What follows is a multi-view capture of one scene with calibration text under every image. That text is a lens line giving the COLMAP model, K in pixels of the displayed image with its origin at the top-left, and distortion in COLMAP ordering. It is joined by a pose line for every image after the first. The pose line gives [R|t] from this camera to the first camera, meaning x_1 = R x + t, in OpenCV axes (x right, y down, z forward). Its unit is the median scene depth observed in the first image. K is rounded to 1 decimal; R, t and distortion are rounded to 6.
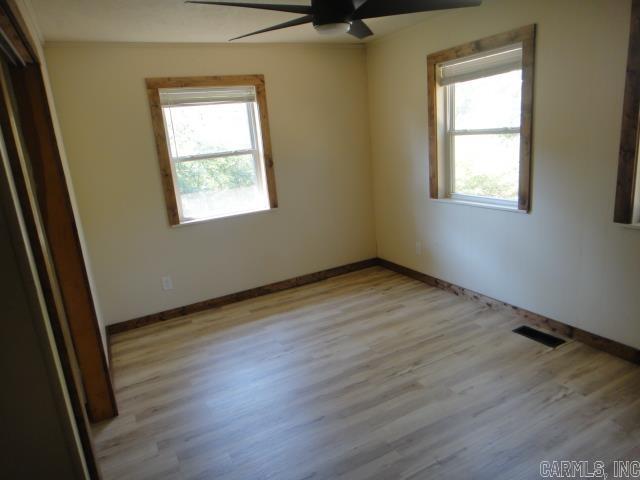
lens RADIAL K [[445.9, 0, 320.0], [0, 445.9, 240.0], [0, 0, 1]] dist [0.008957, -0.001591]
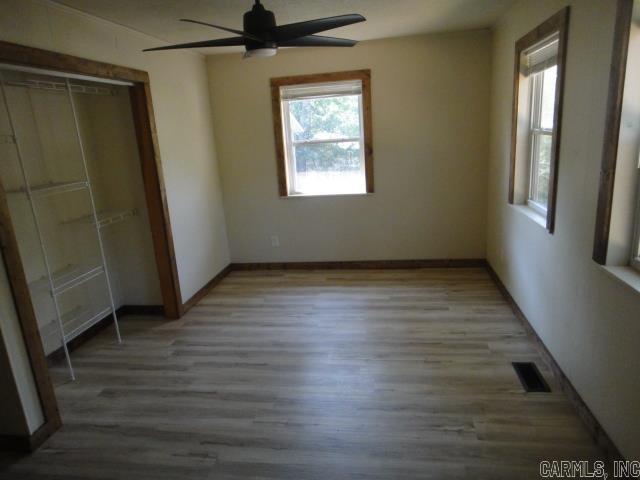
lens RADIAL K [[445.9, 0, 320.0], [0, 445.9, 240.0], [0, 0, 1]] dist [0.008957, -0.001591]
pose [[0.799157, 0.181543, -0.573053, 0.488838], [-0.149015, 0.983380, 0.103724, -0.058350], [0.582359, 0.002501, 0.812928, 0.049896]]
